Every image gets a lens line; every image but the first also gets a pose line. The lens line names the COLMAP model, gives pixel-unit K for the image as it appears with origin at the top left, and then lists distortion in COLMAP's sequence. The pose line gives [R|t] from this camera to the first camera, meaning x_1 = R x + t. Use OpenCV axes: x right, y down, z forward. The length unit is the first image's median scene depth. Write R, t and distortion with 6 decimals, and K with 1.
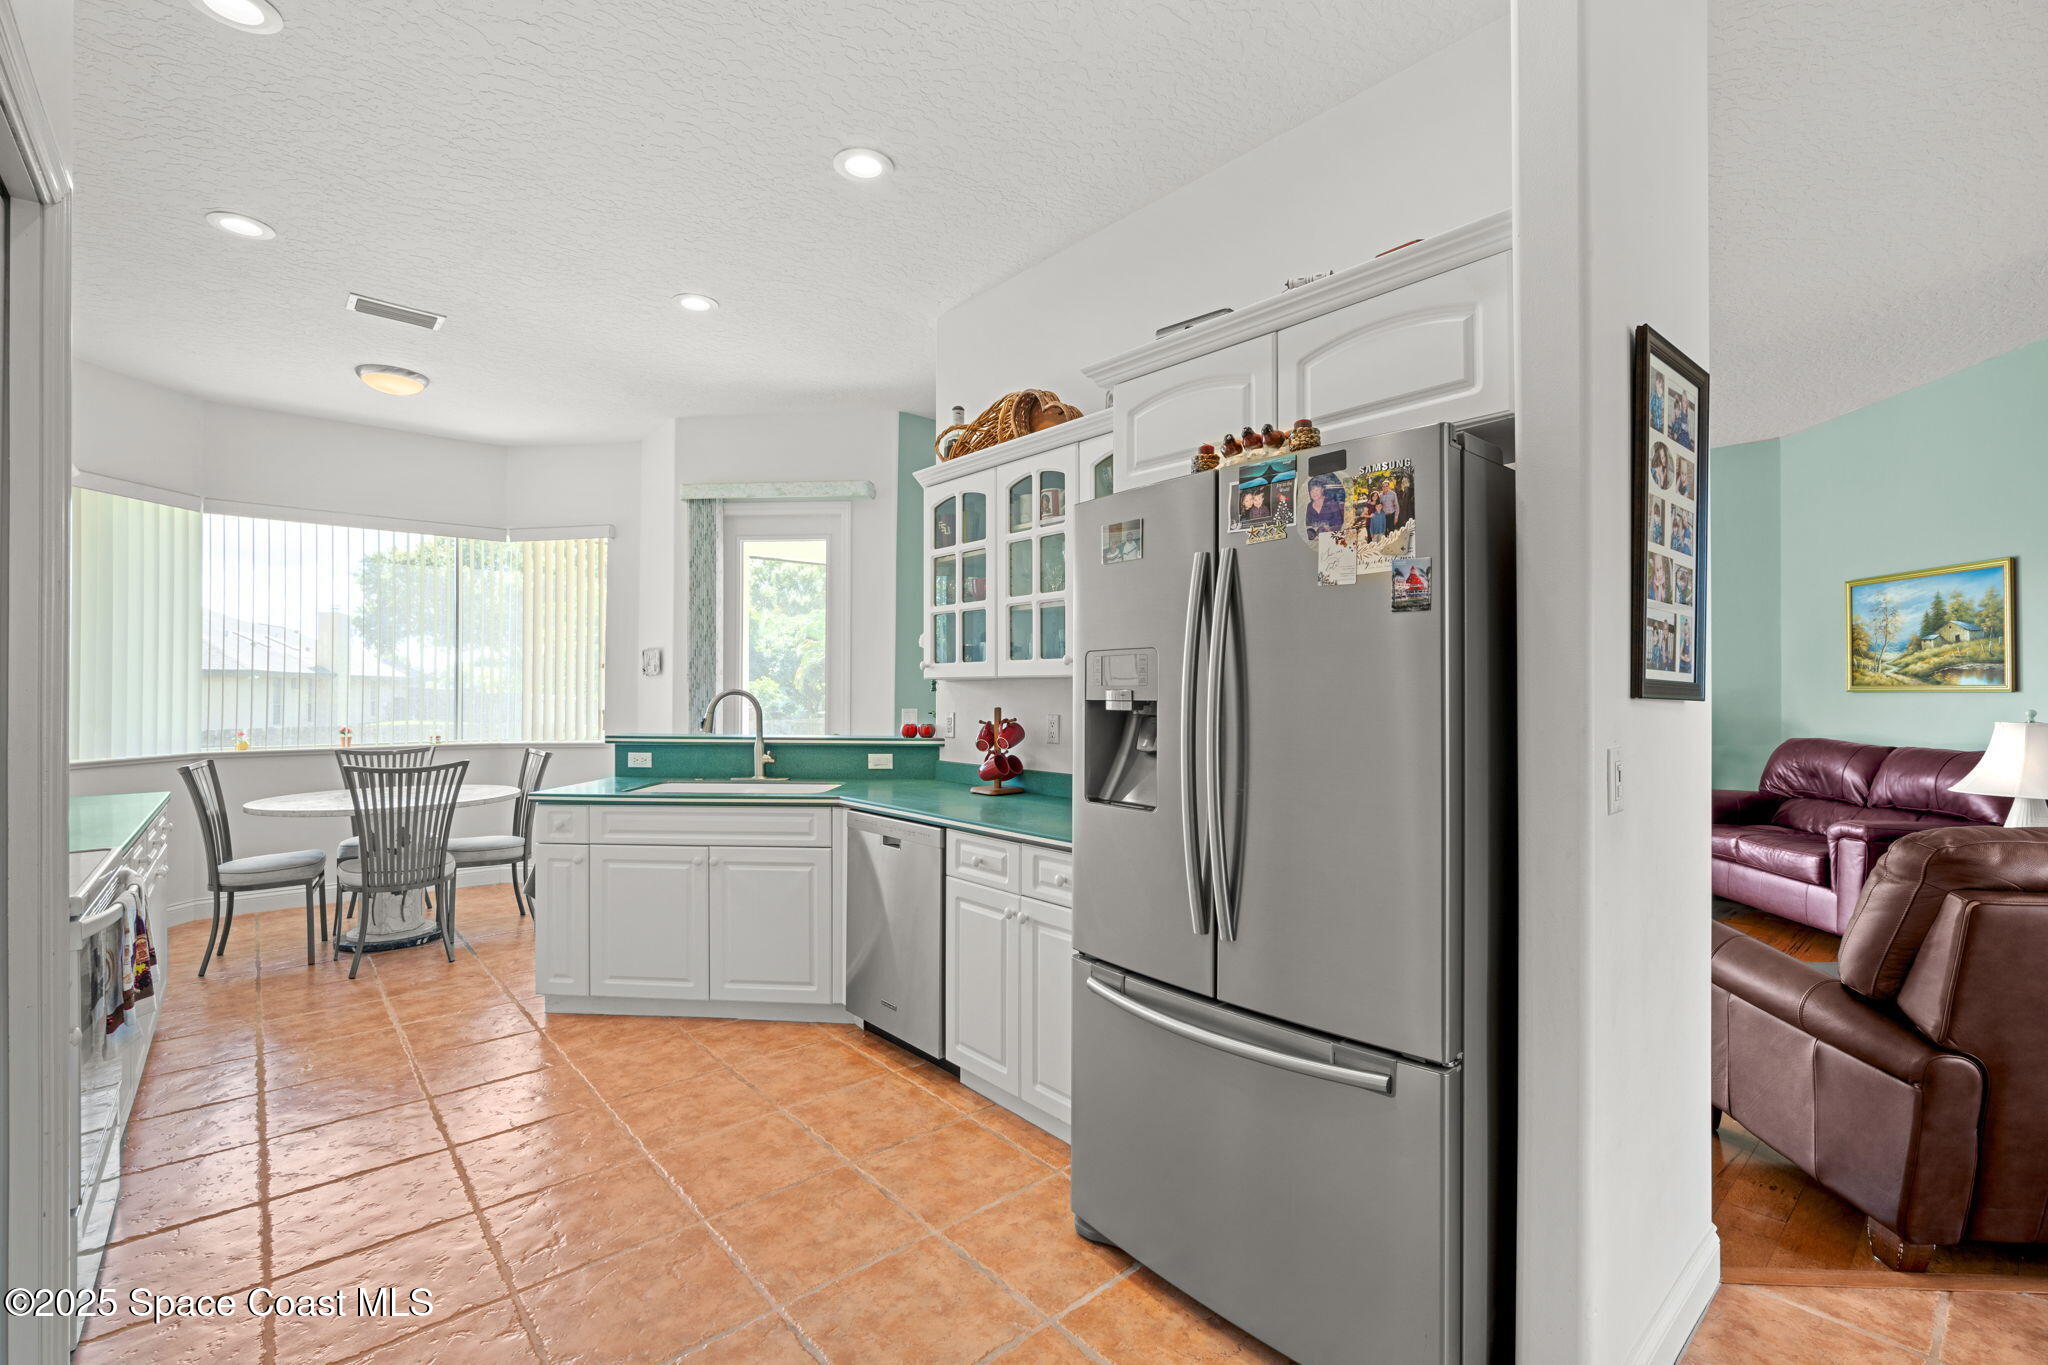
lens RADIAL K [[881.7, 0, 1017.5], [0, 881.7, 686.3], [0, 0, 1]] dist [-0.015529, 0.003923]
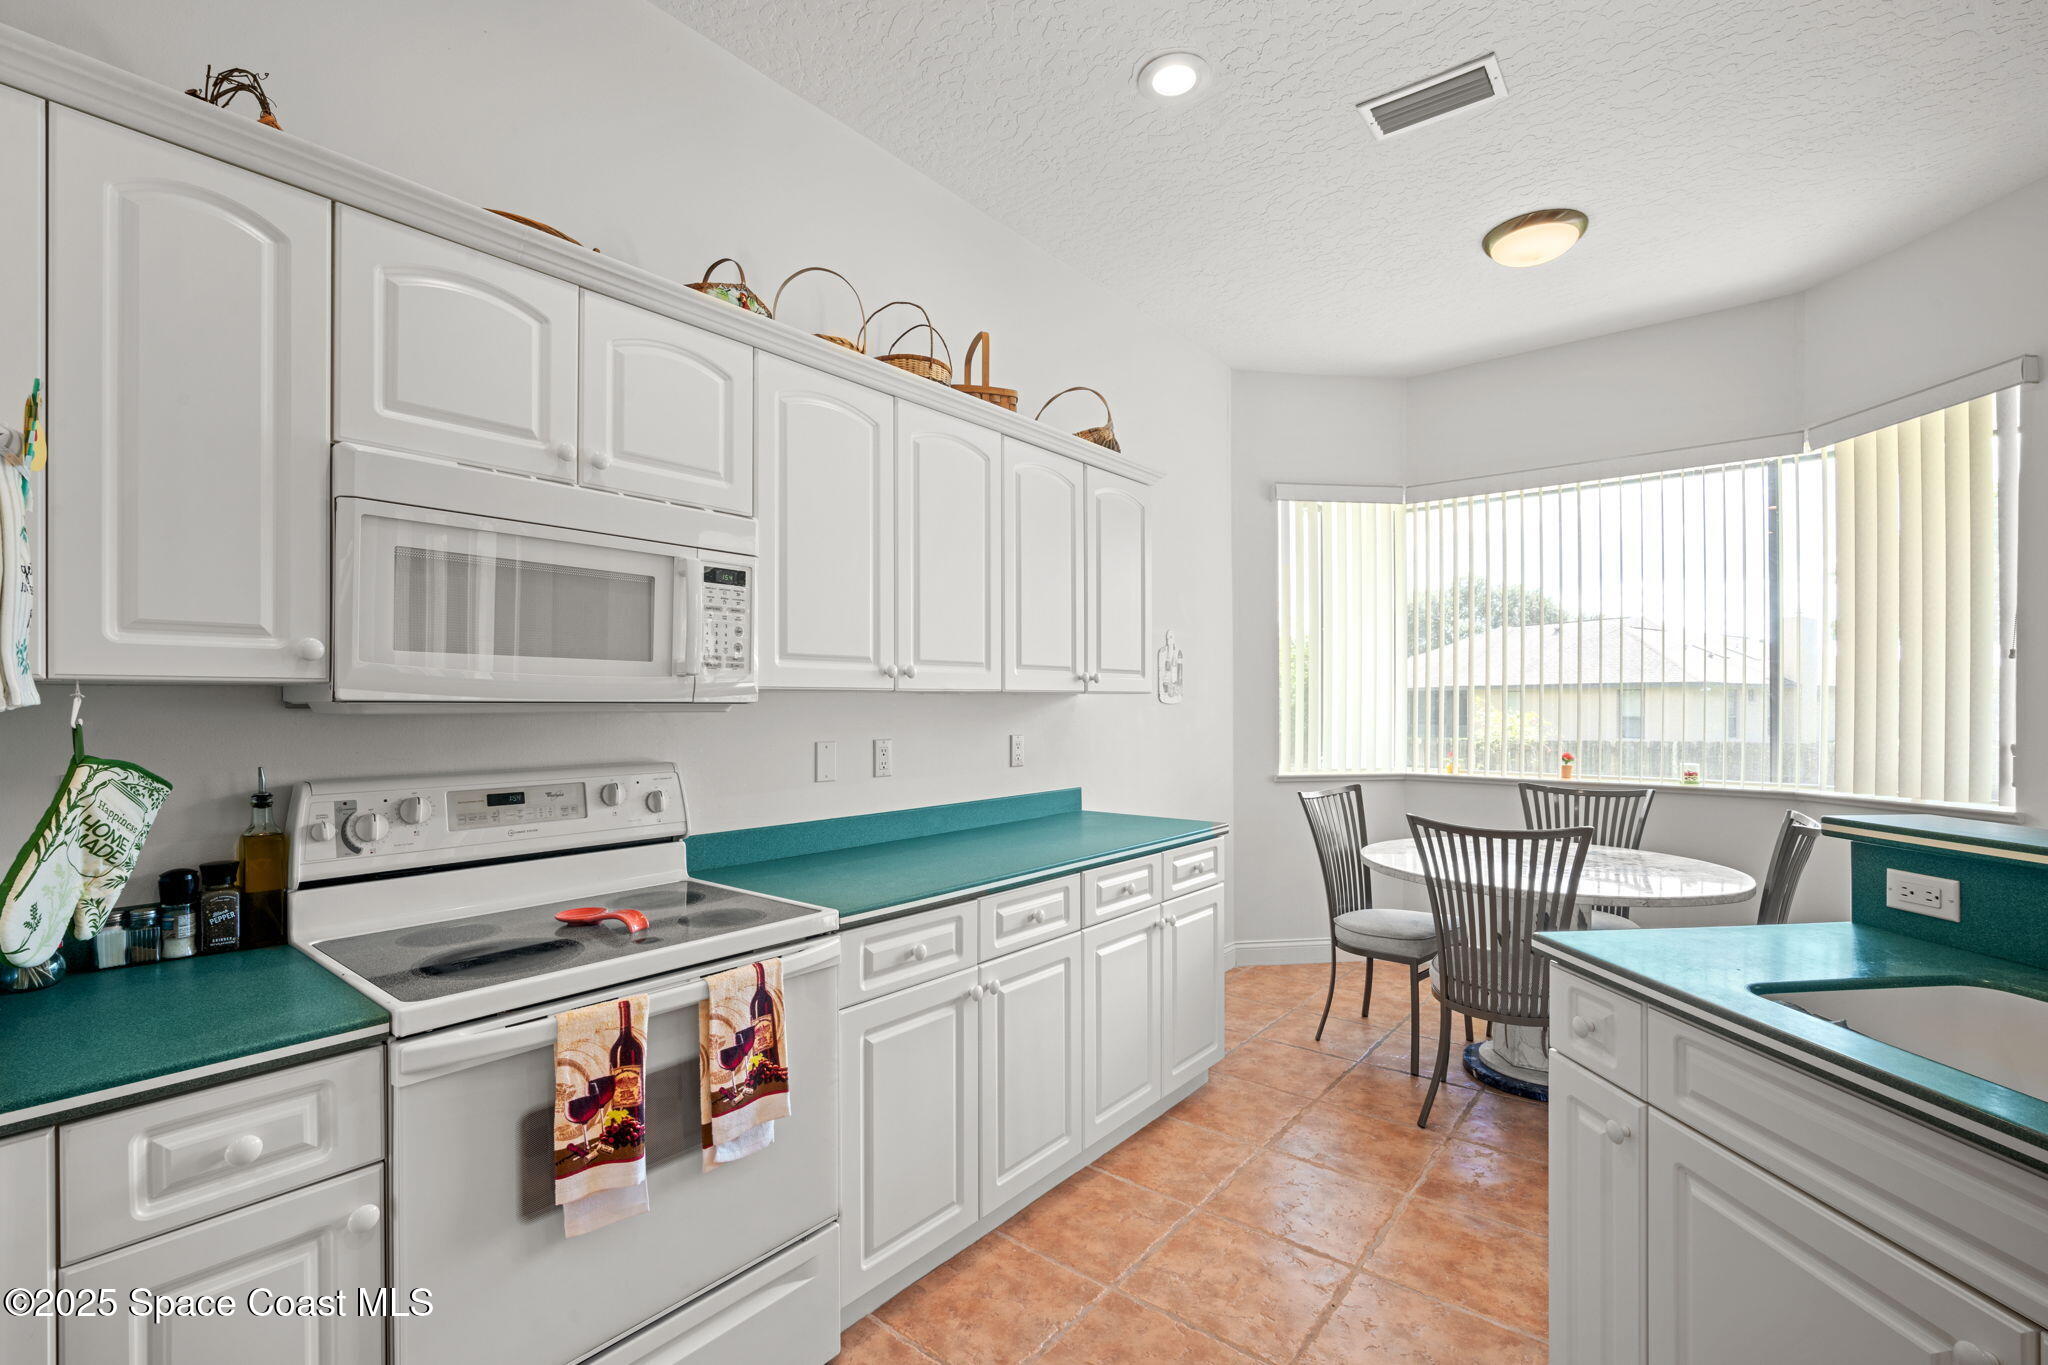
lens RADIAL K [[894.8, 0, 1027.9], [0, 894.8, 700.1], [0, 0, 1]] dist [-0.007436, 0.000270]
pose [[0.173795, -0.001488, -0.984781, -0.123805], [0.004402, 0.999990, -0.000734, 0.000985], [0.984772, -0.004208, 0.173800, 0.551750]]
